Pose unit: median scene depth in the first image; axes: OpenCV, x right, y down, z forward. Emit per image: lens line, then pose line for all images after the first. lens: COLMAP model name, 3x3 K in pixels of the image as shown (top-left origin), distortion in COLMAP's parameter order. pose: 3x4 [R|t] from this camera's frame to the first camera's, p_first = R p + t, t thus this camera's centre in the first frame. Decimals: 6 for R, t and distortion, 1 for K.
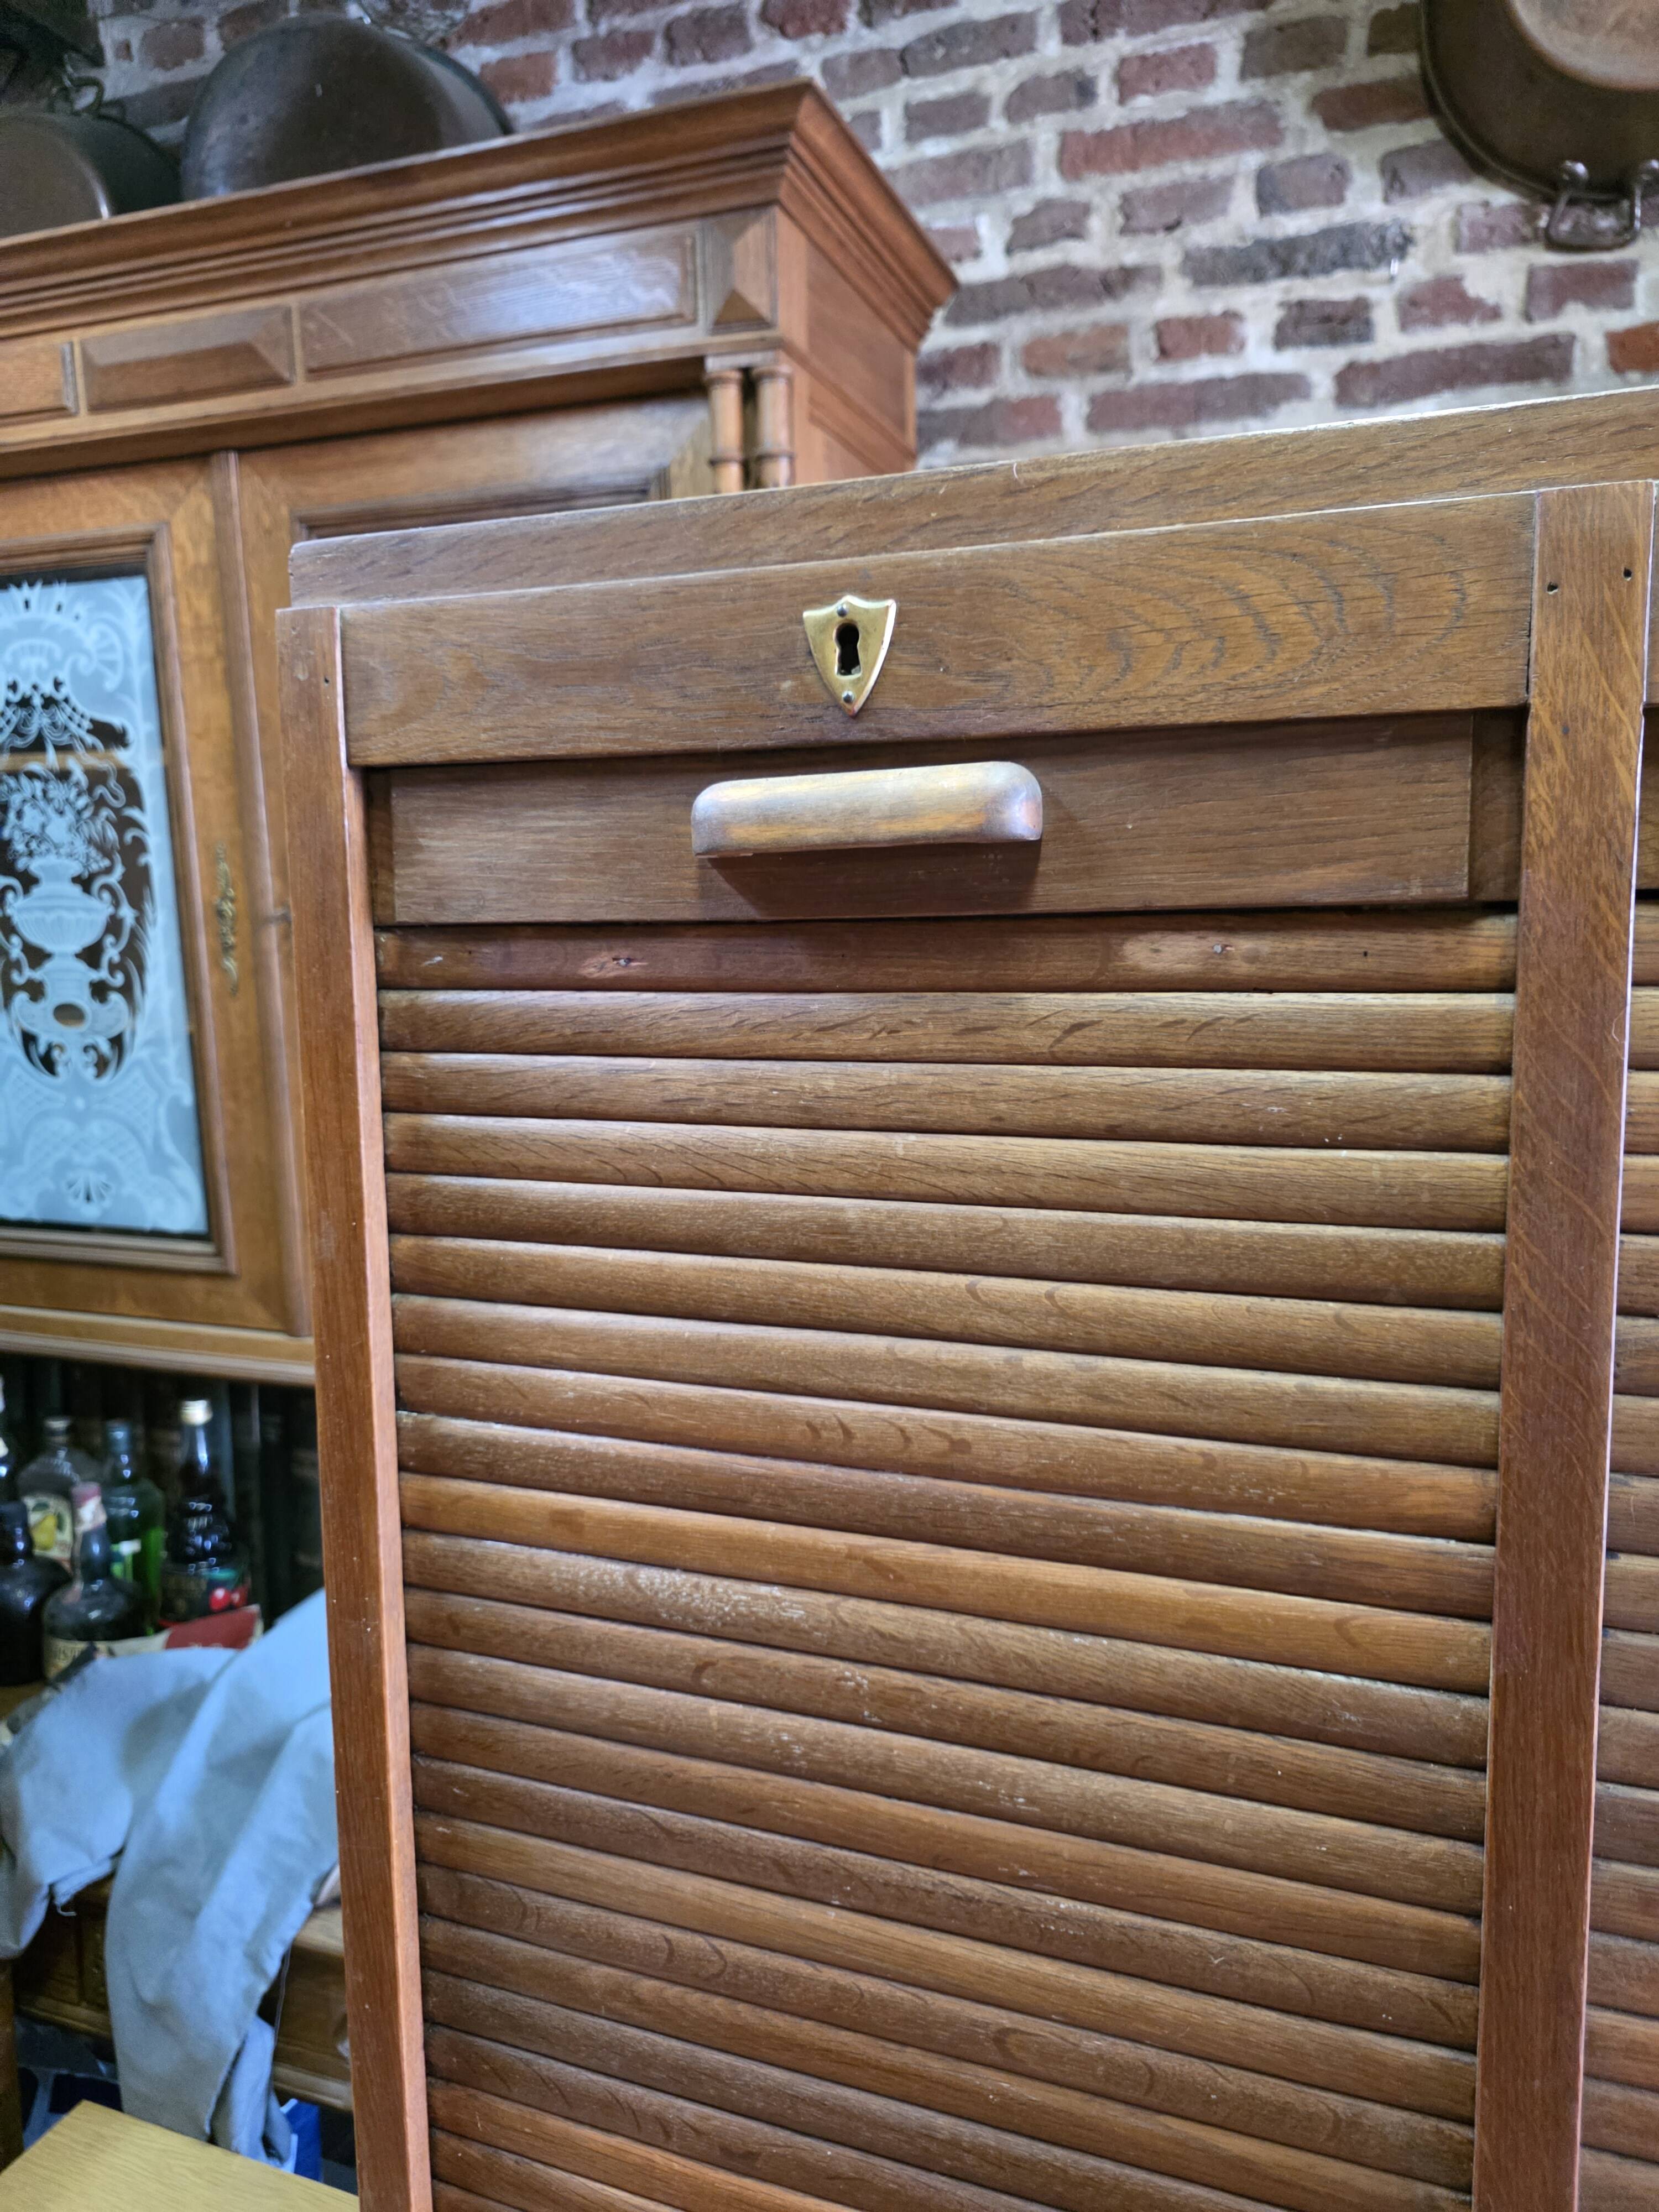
lens RADIAL K [[1518.3, 0, 831.9], [0, 1518.3, 1110.1], [0, 0, 1]] dist [0.006207, -0.007022]
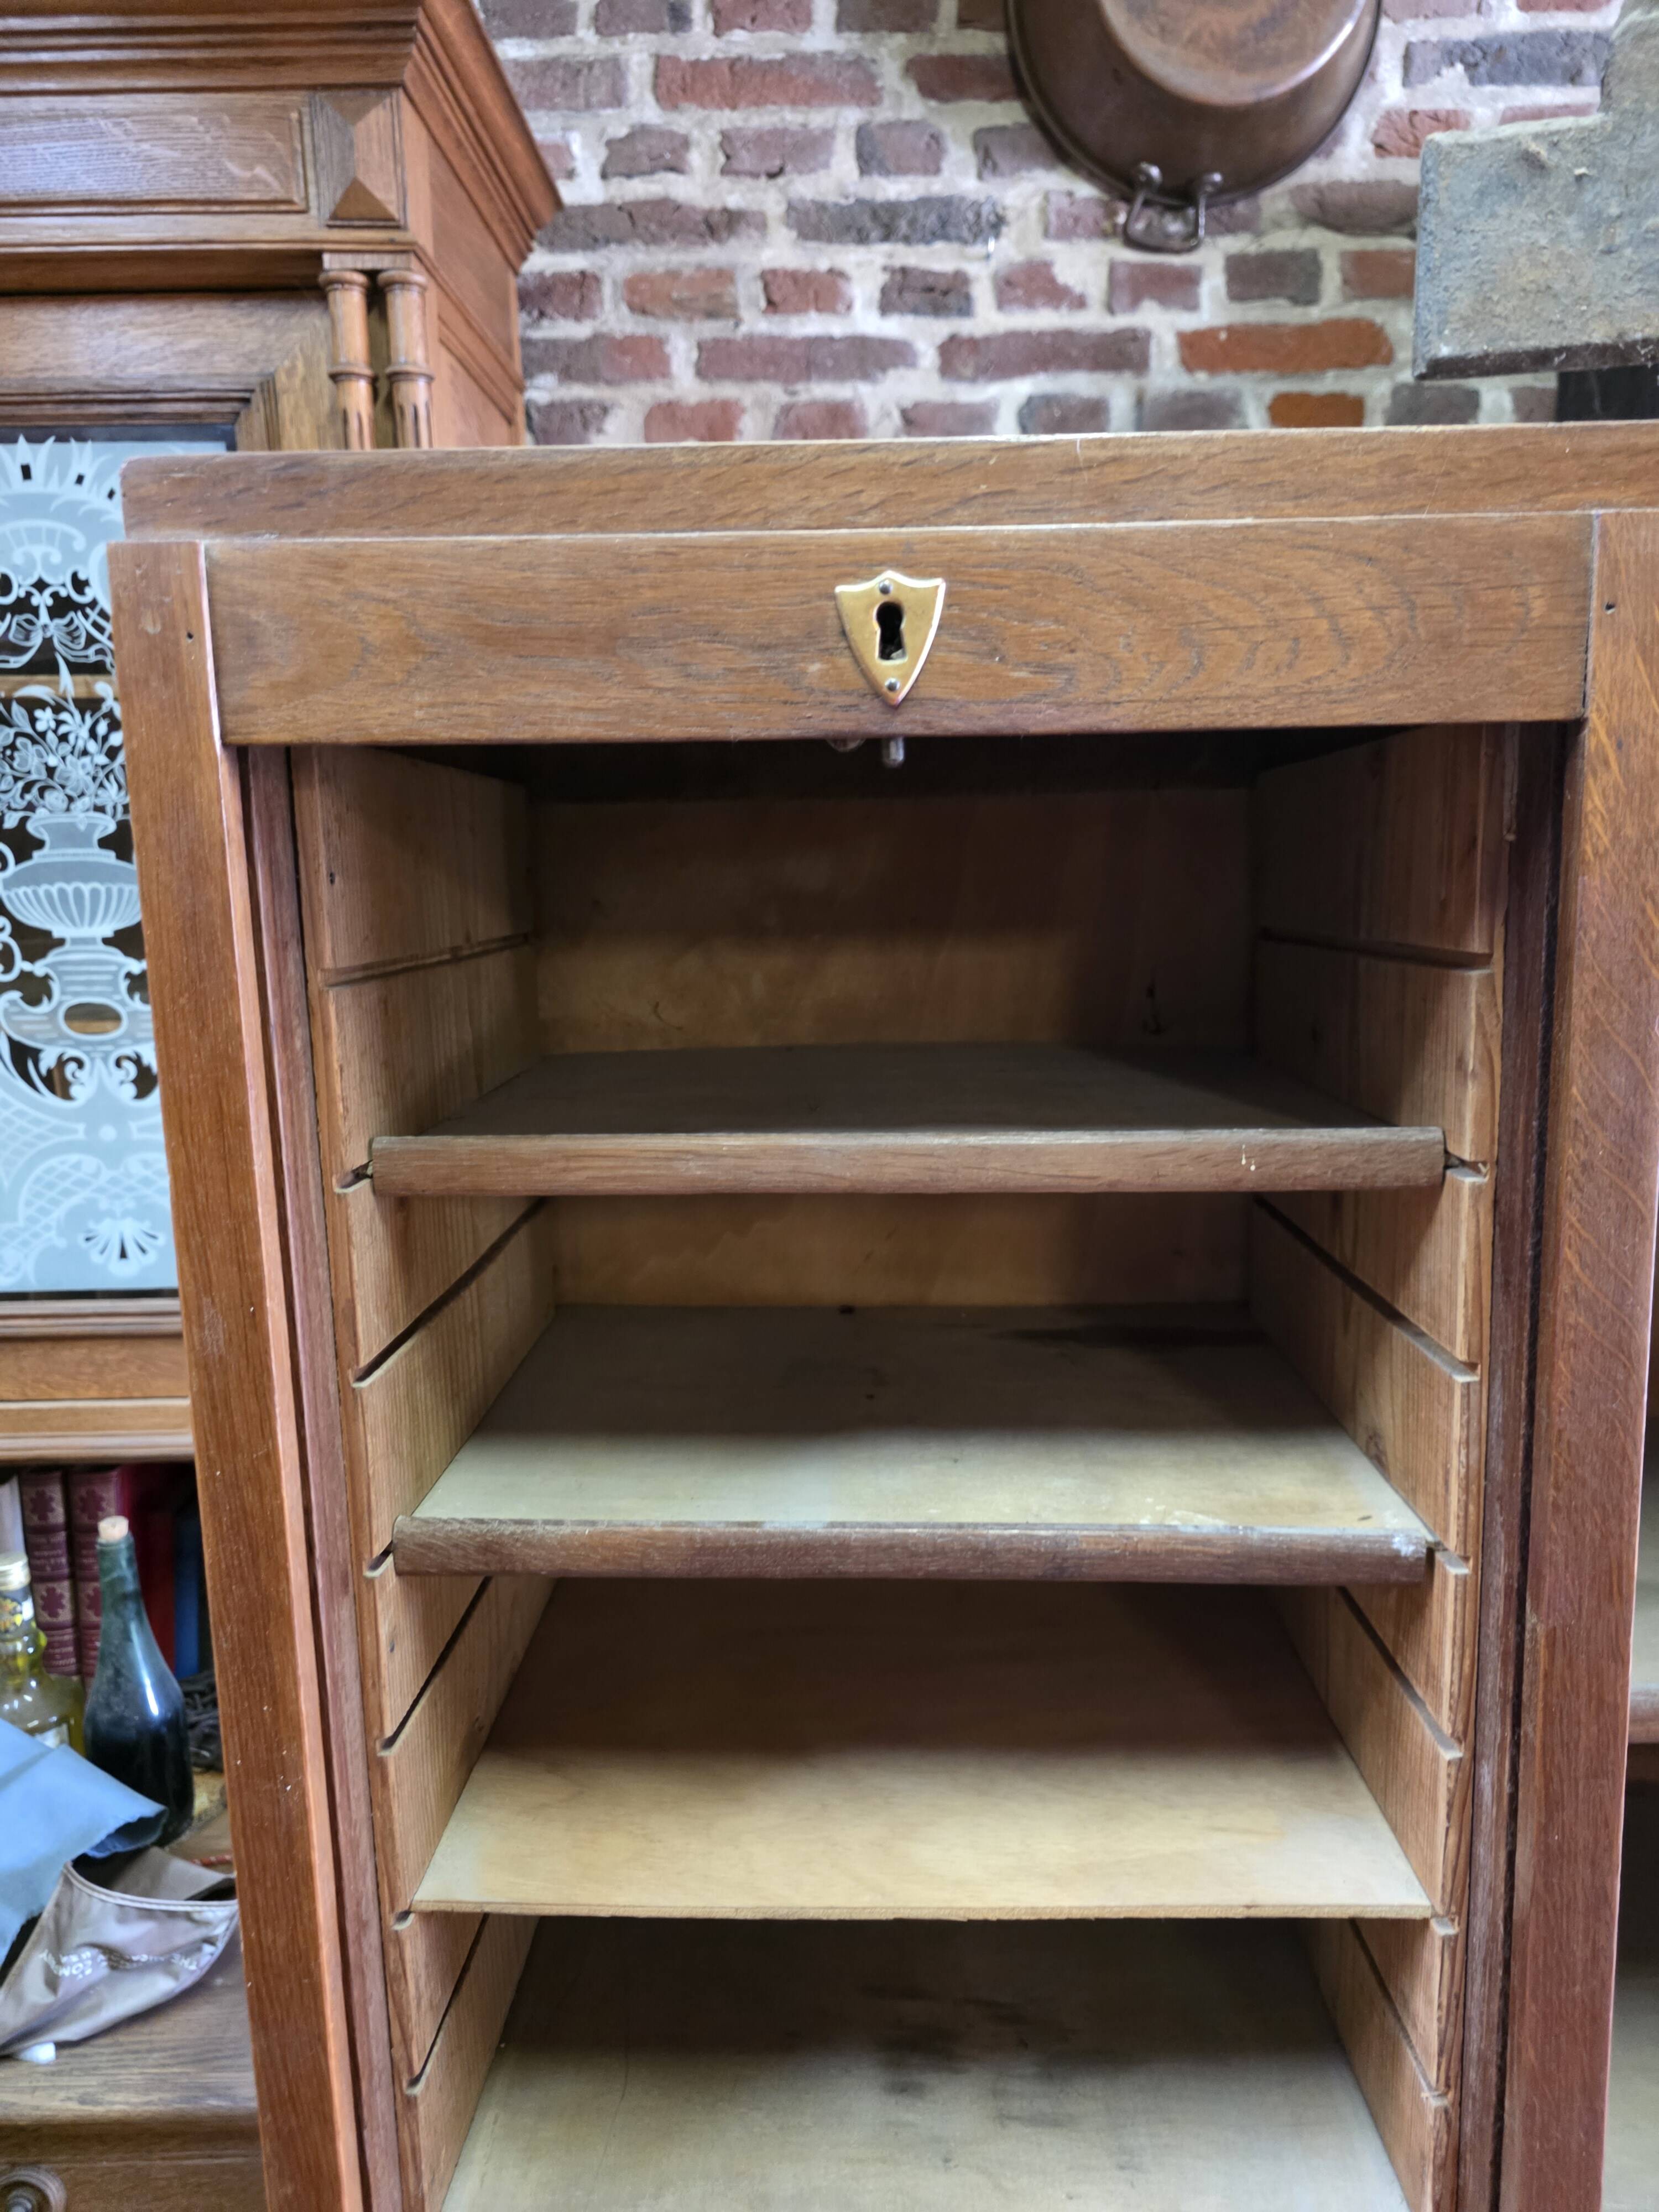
lens RADIAL K [[1510.6, 0, 841.9], [0, 1510.6, 1118.7], [0, 0, 1]] dist [0.011403, -0.007778]
pose [[0.942185, -0.064572, 0.328814, -0.106063], [0.051498, 0.997503, 0.048323, -0.019119], [-0.331113, -0.028596, 0.943158, 0.049621]]
